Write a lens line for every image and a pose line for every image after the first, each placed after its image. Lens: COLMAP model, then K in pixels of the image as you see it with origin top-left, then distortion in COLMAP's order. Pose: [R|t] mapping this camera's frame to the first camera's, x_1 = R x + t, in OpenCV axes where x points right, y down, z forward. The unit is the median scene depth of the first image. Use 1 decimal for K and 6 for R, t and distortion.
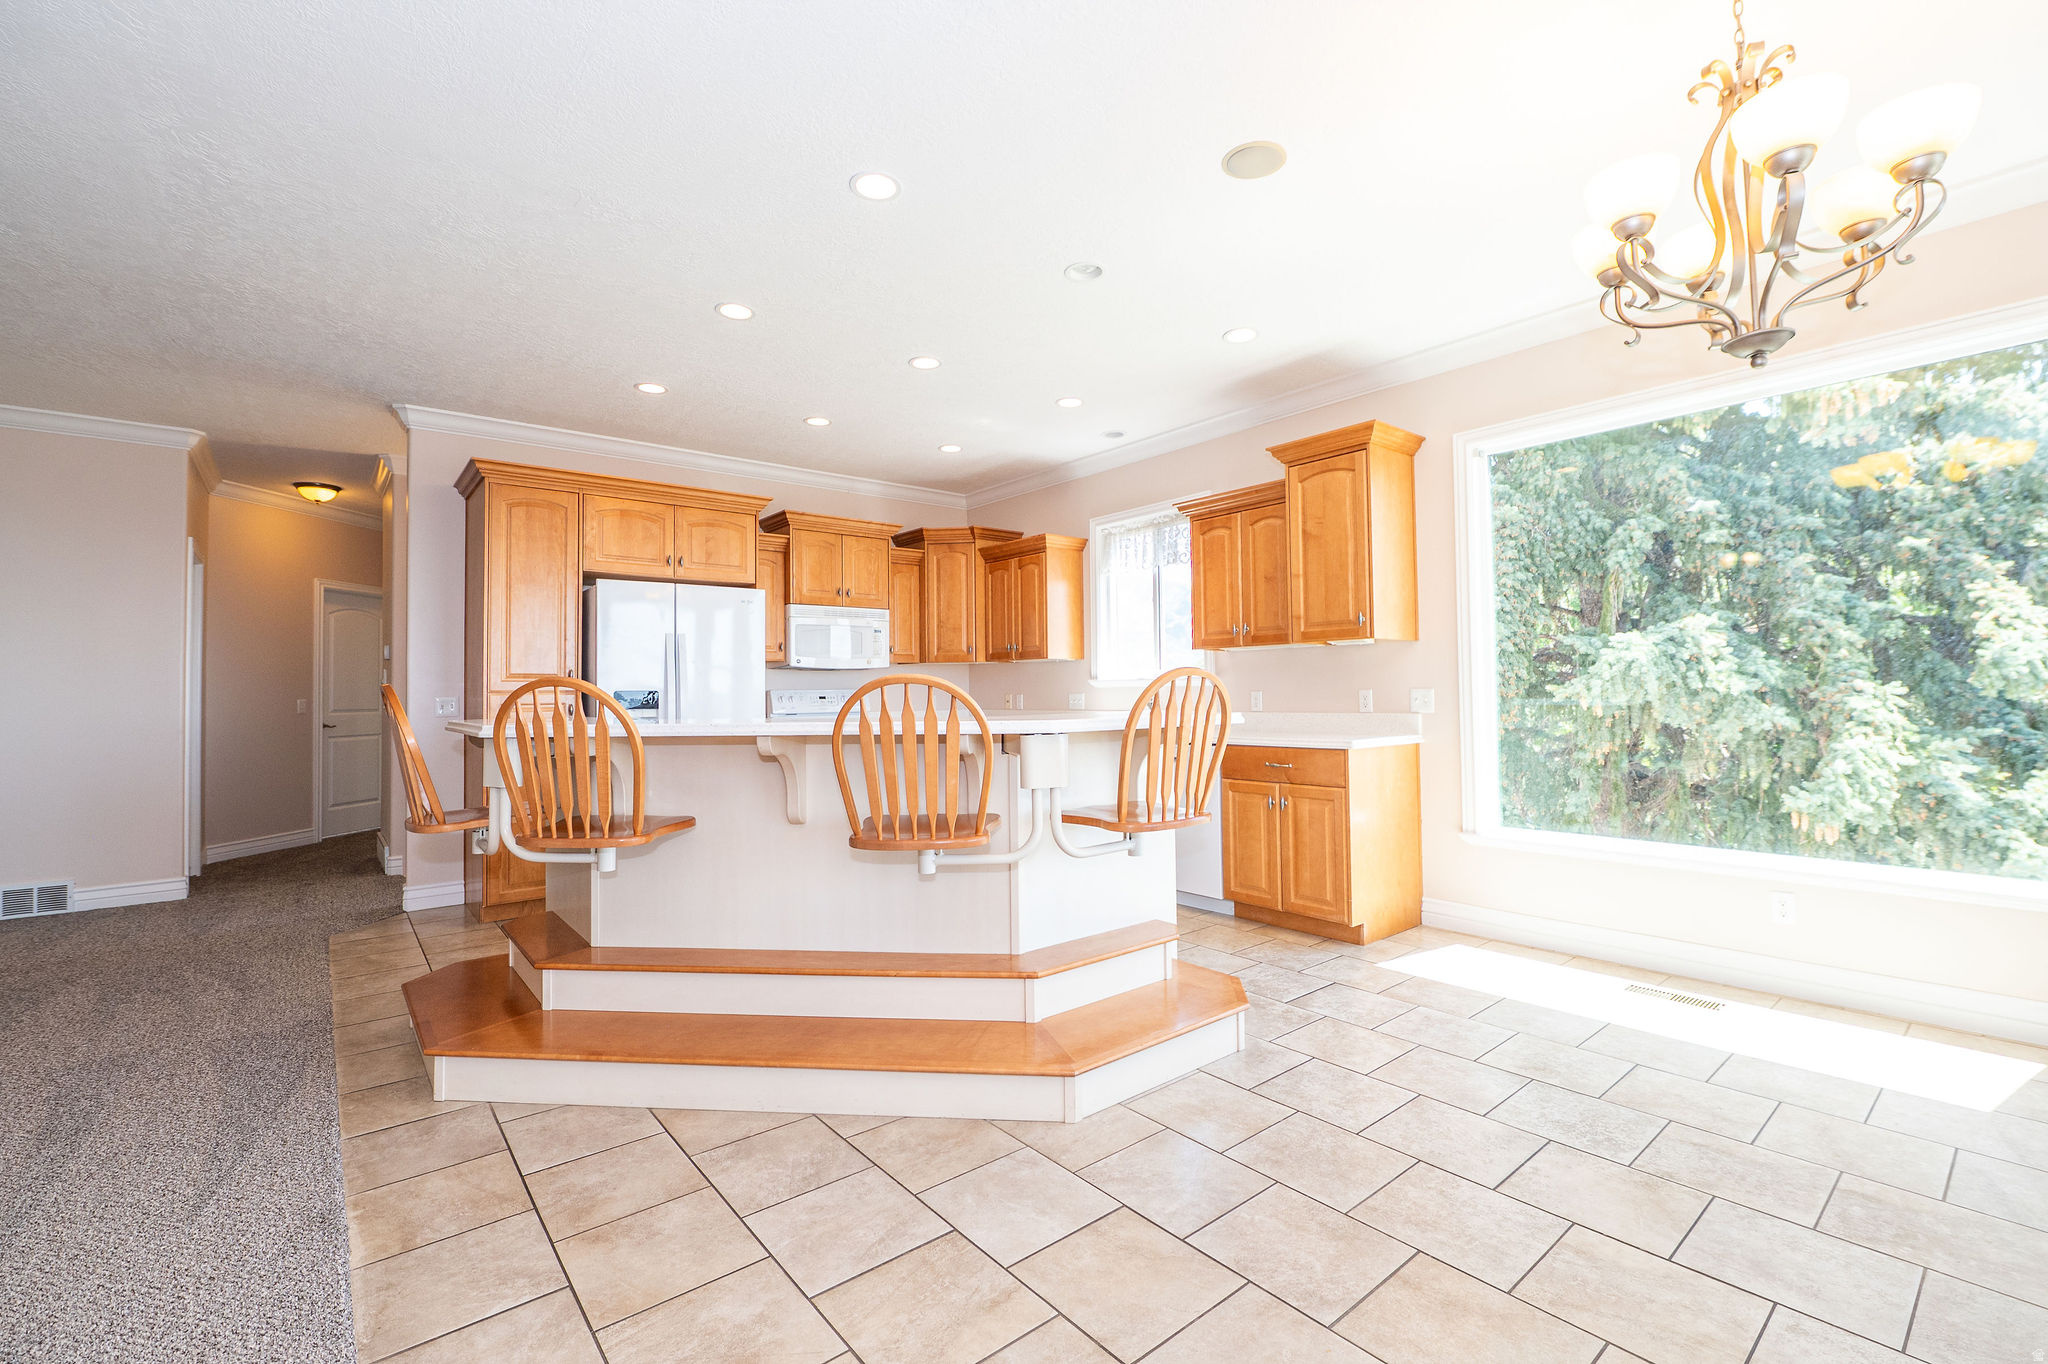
lens RADIAL K [[851.8, 0, 1034.4], [0, 851.8, 671.0], [0, 0, 1]] dist [-0.007493, -0.000930]
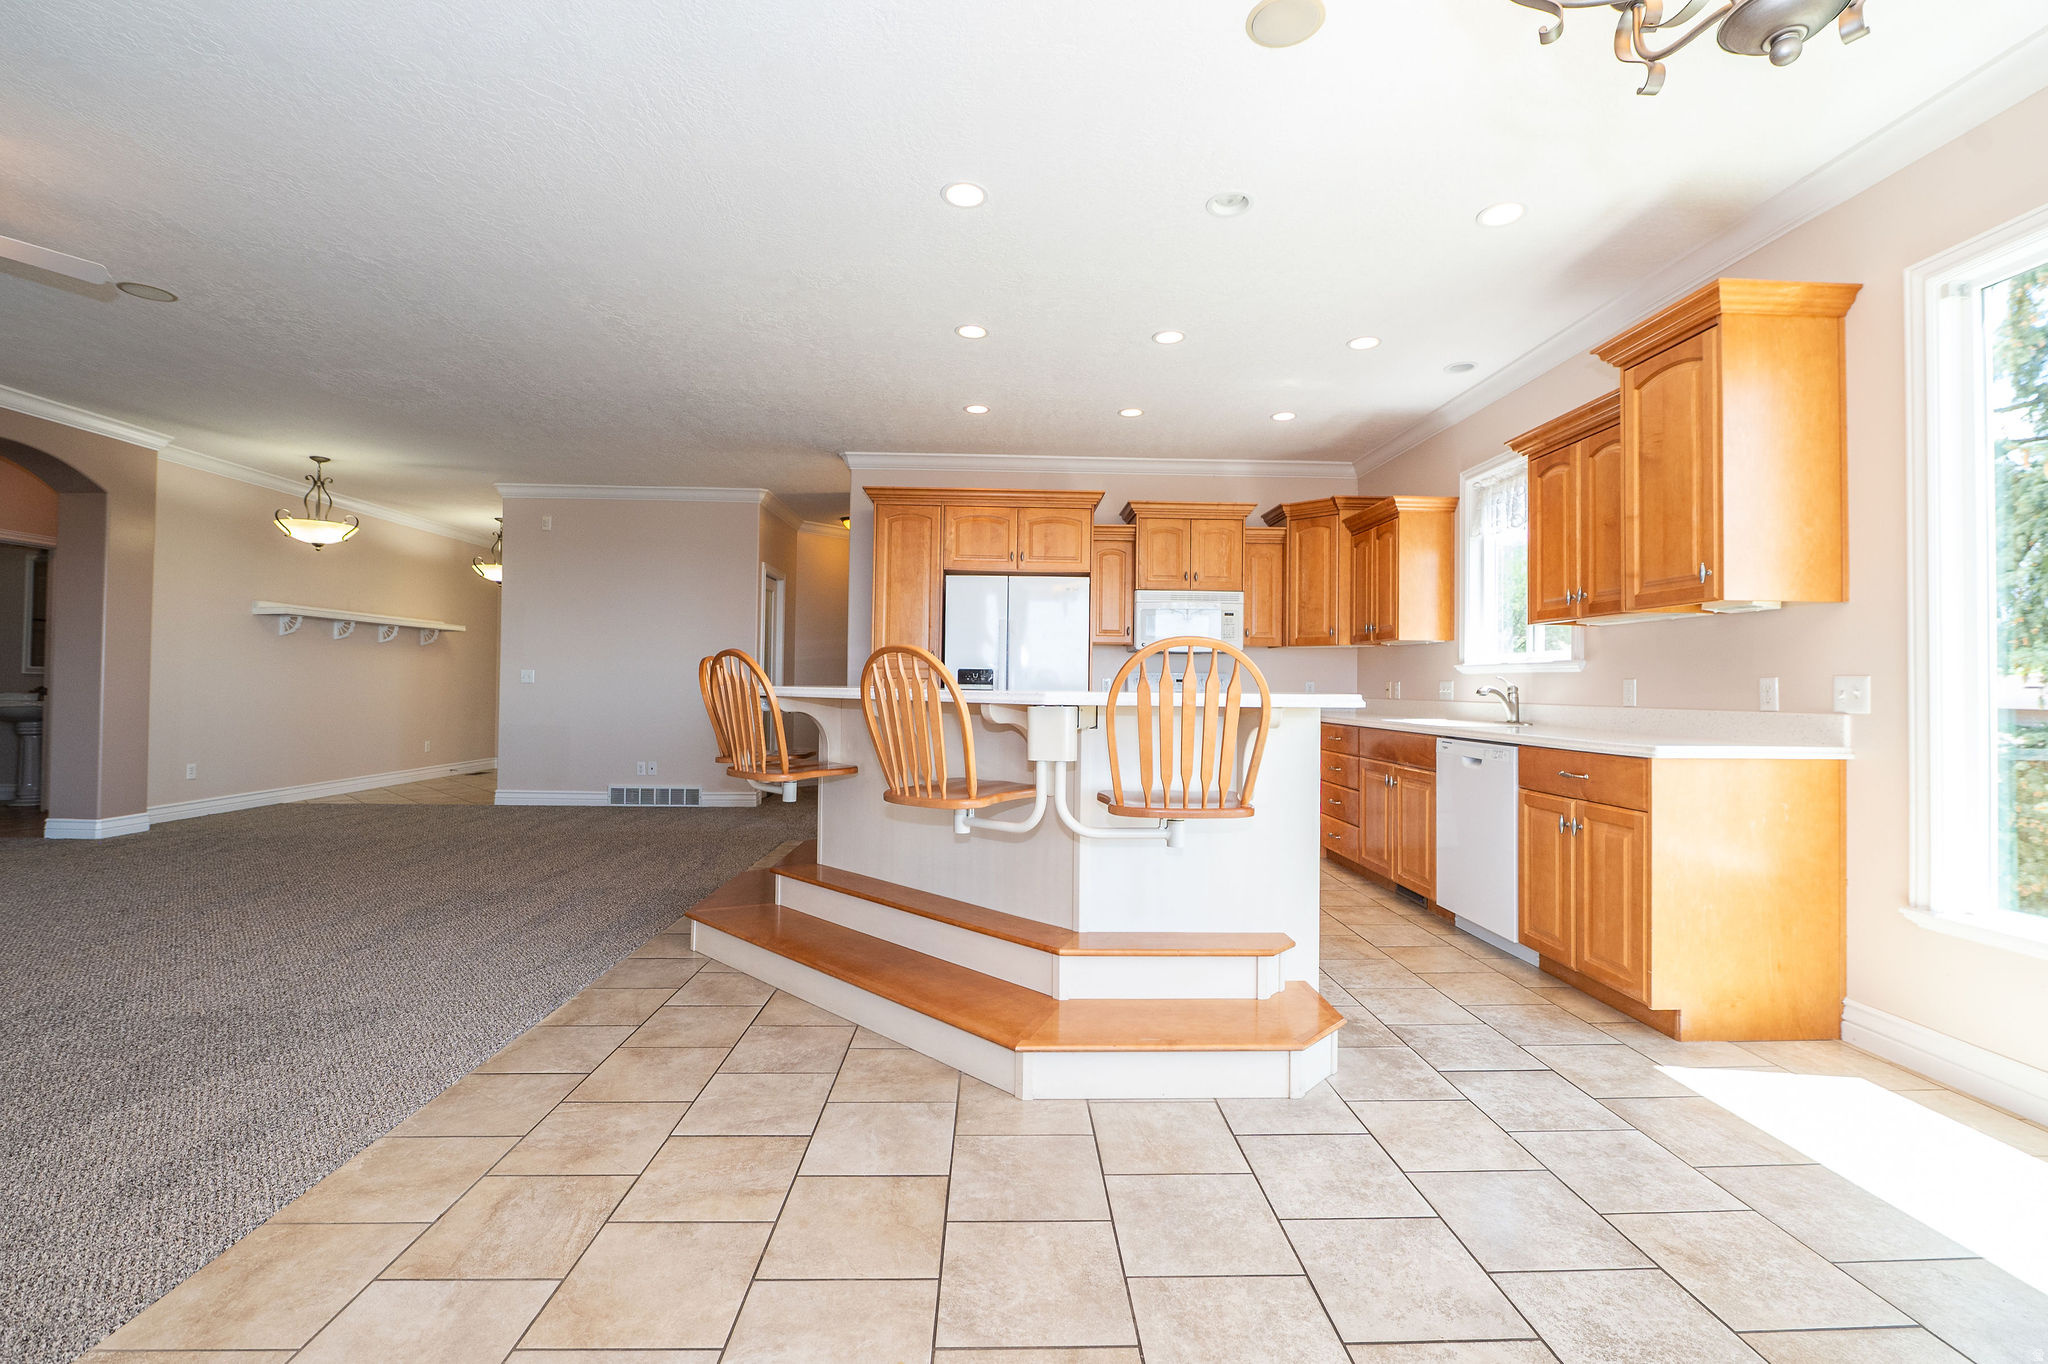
lens RADIAL K [[851.8, 0, 1037.6], [0, 851.8, 667.9], [0, 0, 1]] dist [-0.007493, -0.000930]
pose [[0.803822, 0.009849, -0.594788, 0.352605], [-0.005811, 0.999945, 0.008705, 0.012951], [0.594841, -0.003541, 0.803836, 0.122177]]
